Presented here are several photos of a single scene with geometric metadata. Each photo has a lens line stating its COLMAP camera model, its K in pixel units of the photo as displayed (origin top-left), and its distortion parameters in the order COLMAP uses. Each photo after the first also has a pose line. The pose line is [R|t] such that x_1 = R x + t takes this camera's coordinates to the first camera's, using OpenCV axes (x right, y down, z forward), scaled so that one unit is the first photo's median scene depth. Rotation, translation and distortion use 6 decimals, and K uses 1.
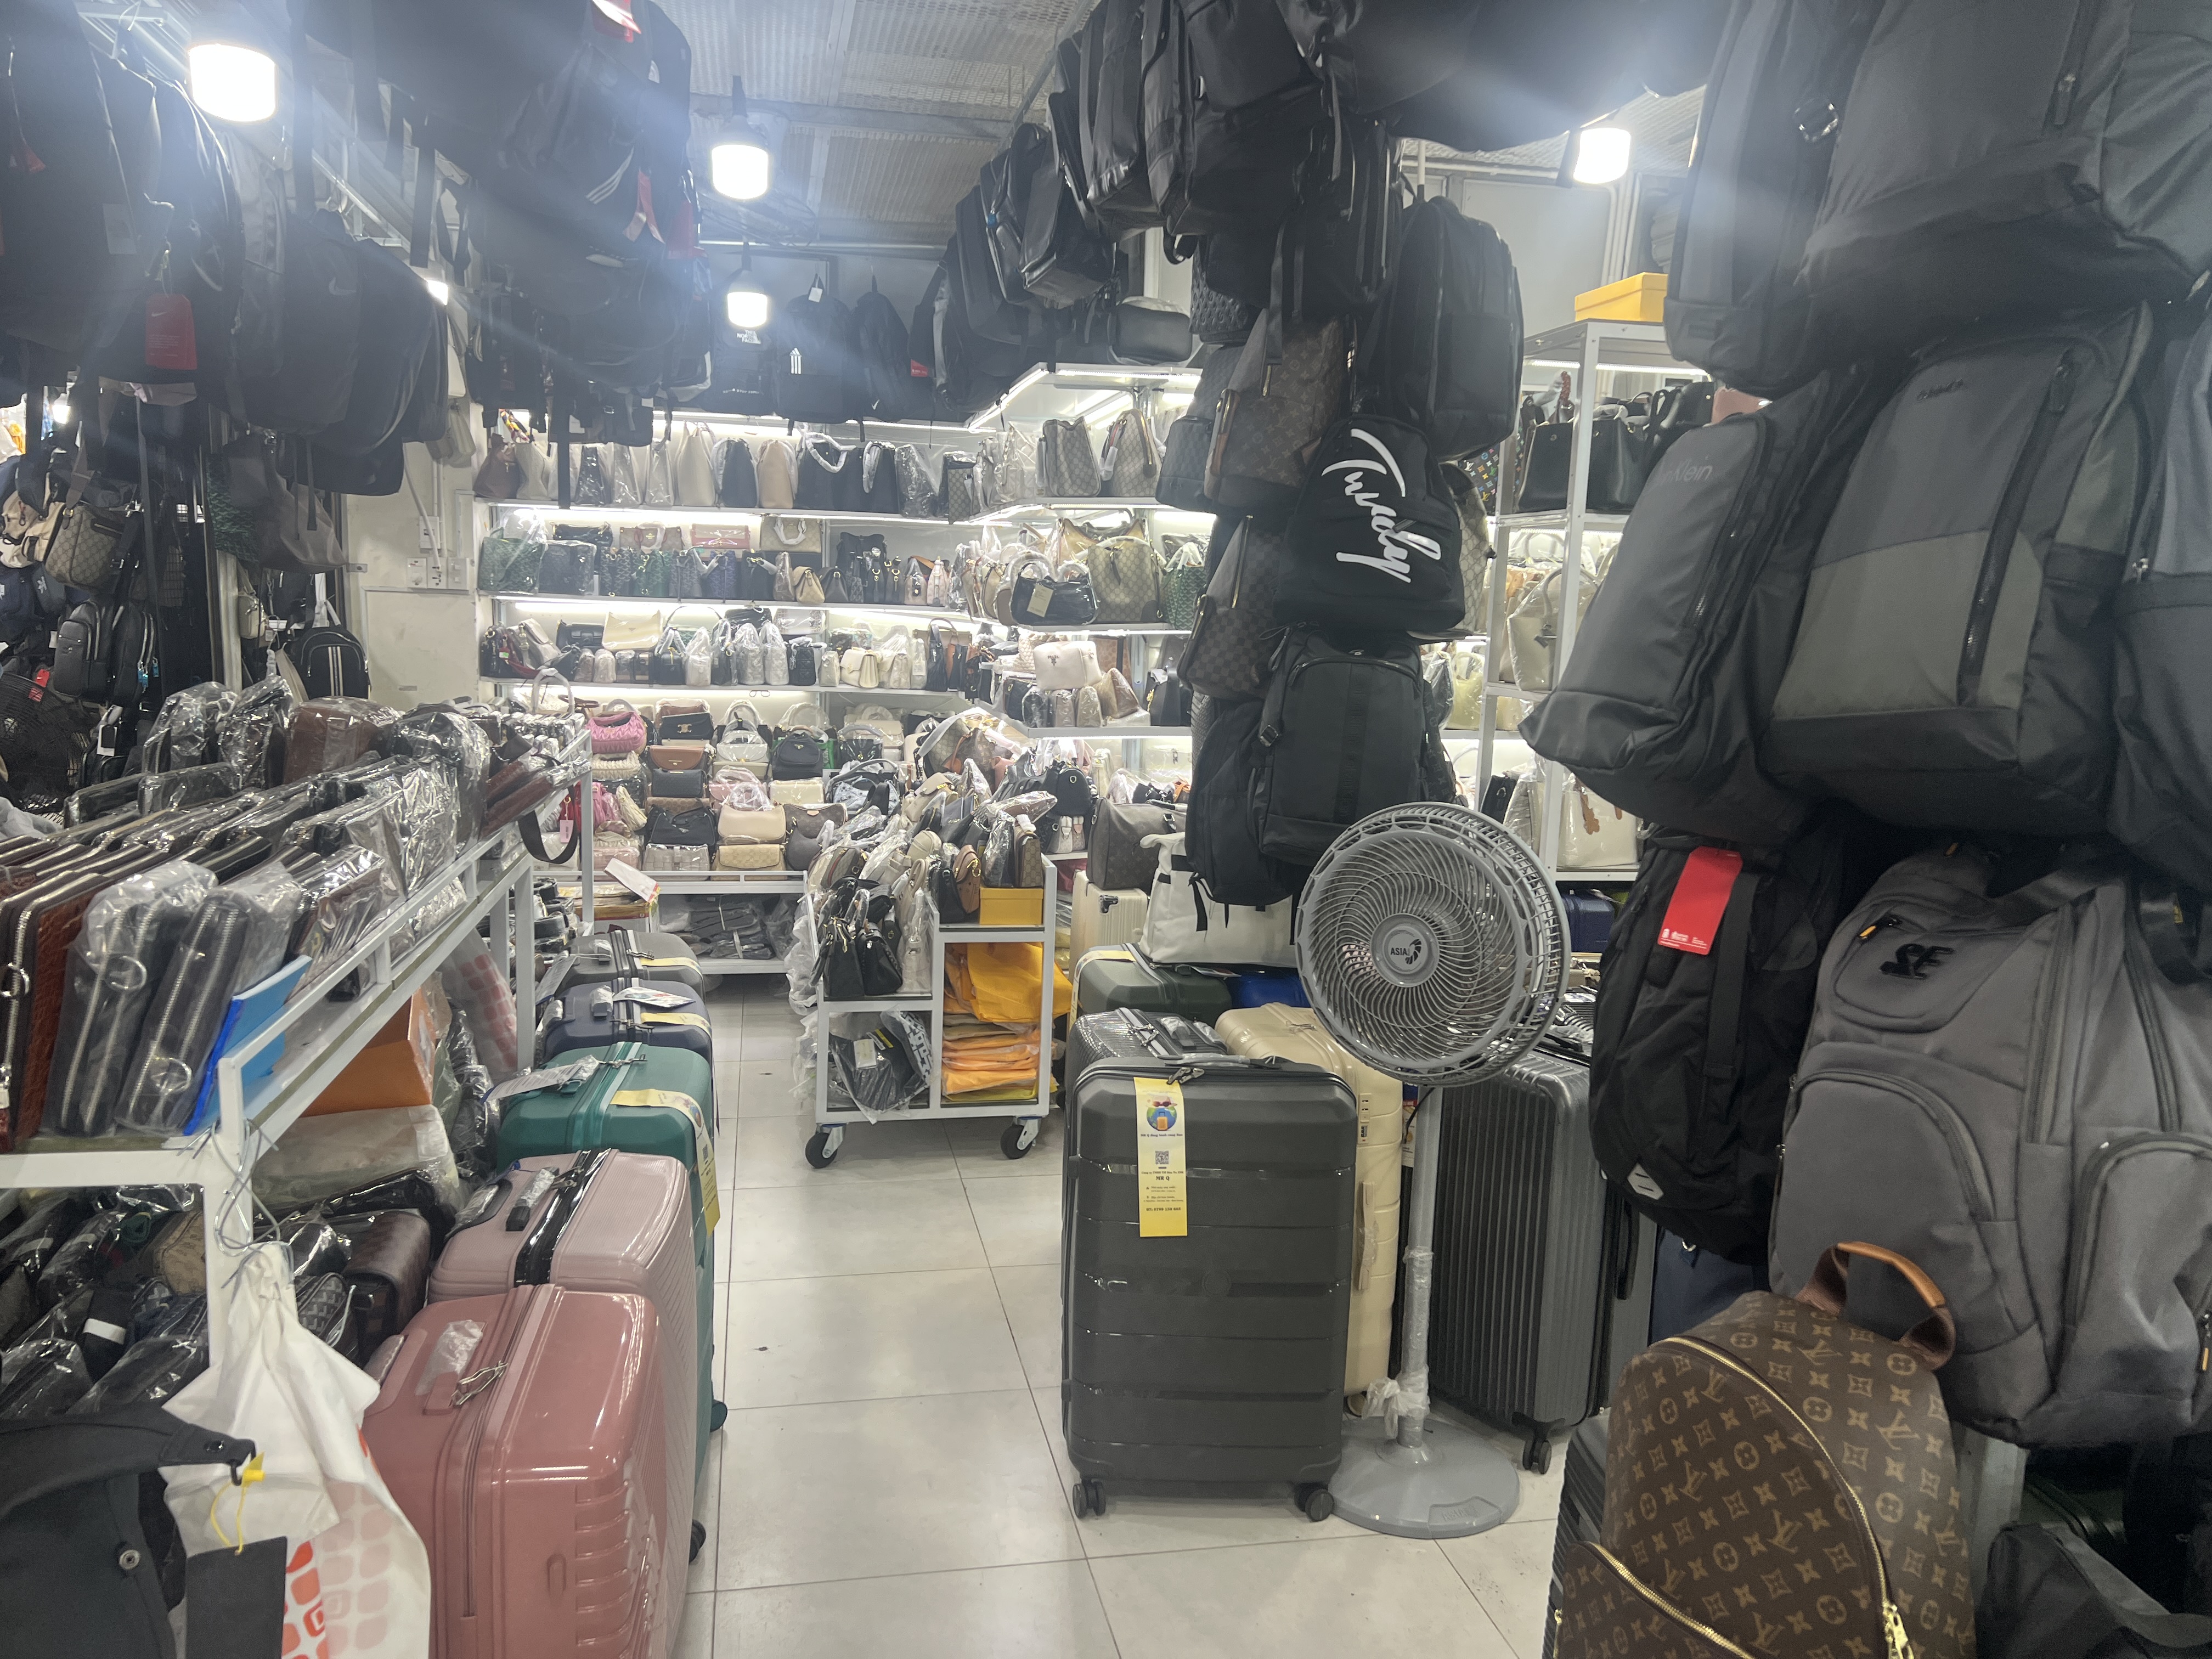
lens RADIAL K [[1662.7, 0, 1102.0], [0, 1662.7, 834.3], [0, 0, 1]] dist [0.006374, -0.003160]
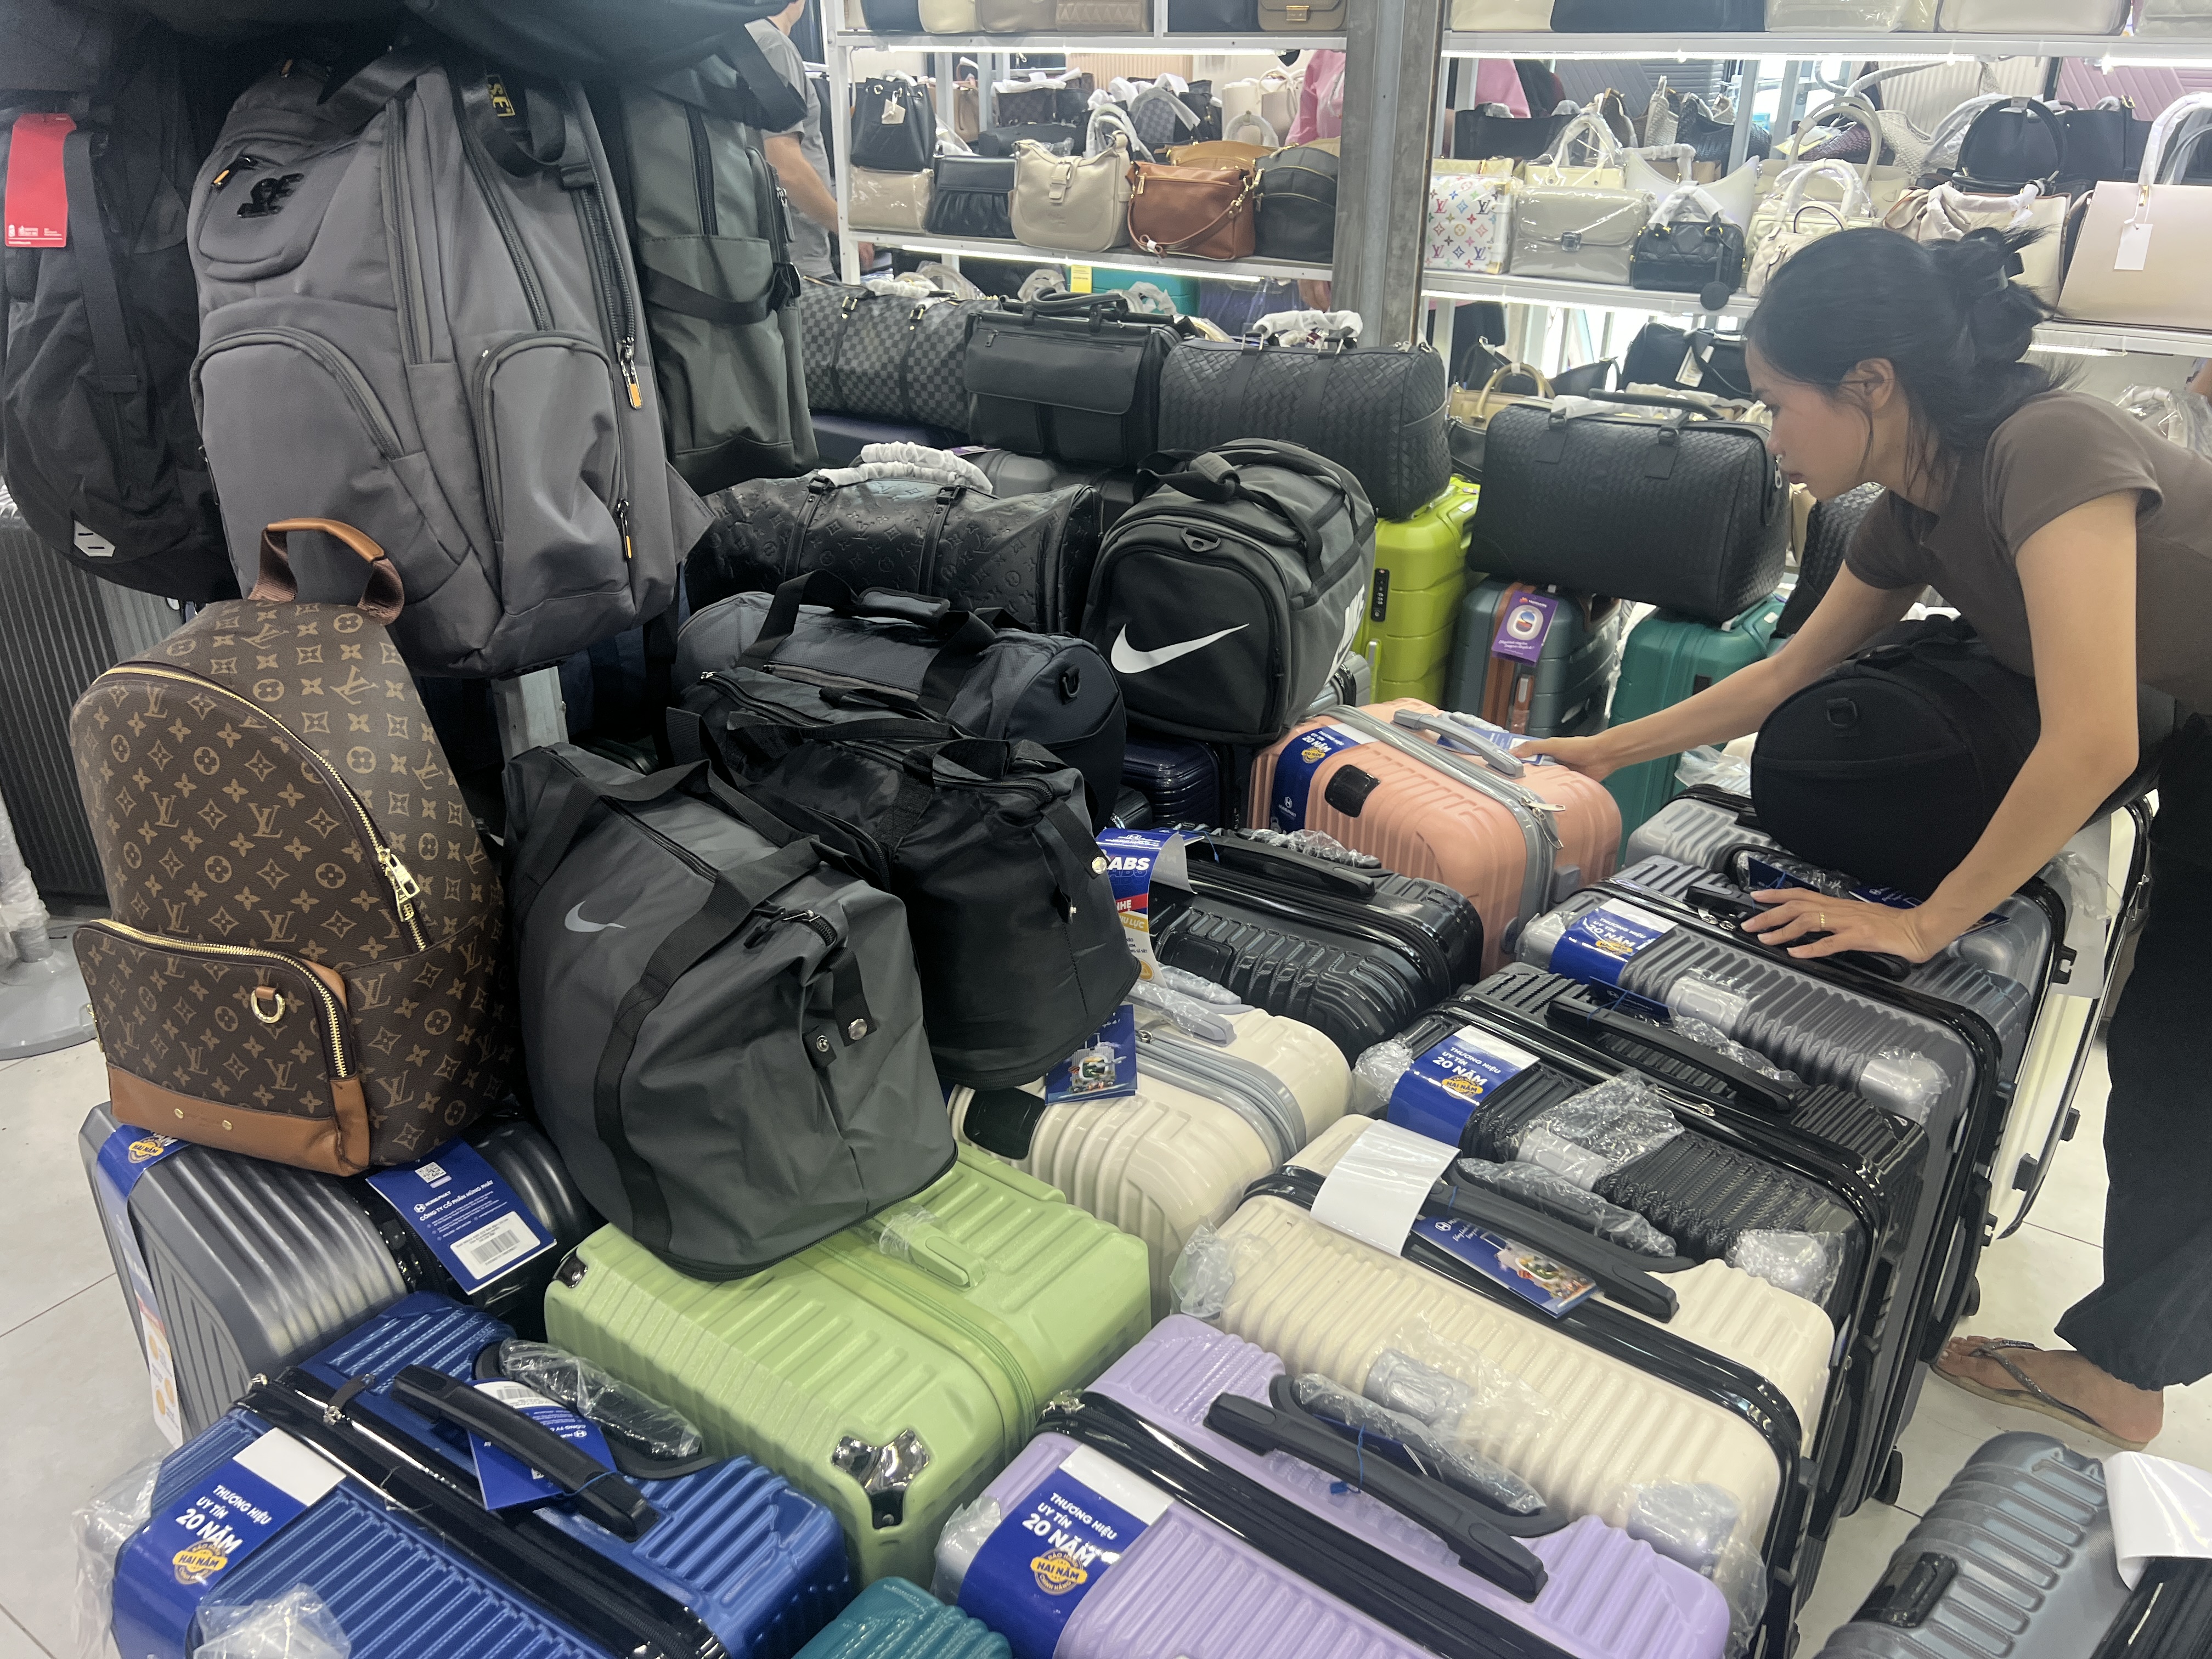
lens RADIAL K [[1662.7, 0, 1108.3], [0, 1662.7, 825.5], [0, 0, 1]] dist [0.006374, -0.003160]
pose [[0.712840, -0.327201, 0.620321, 0.157781], [0.118396, 0.927946, 0.353410, 0.138654], [-0.691260, -0.178481, 0.700217, 0.002908]]
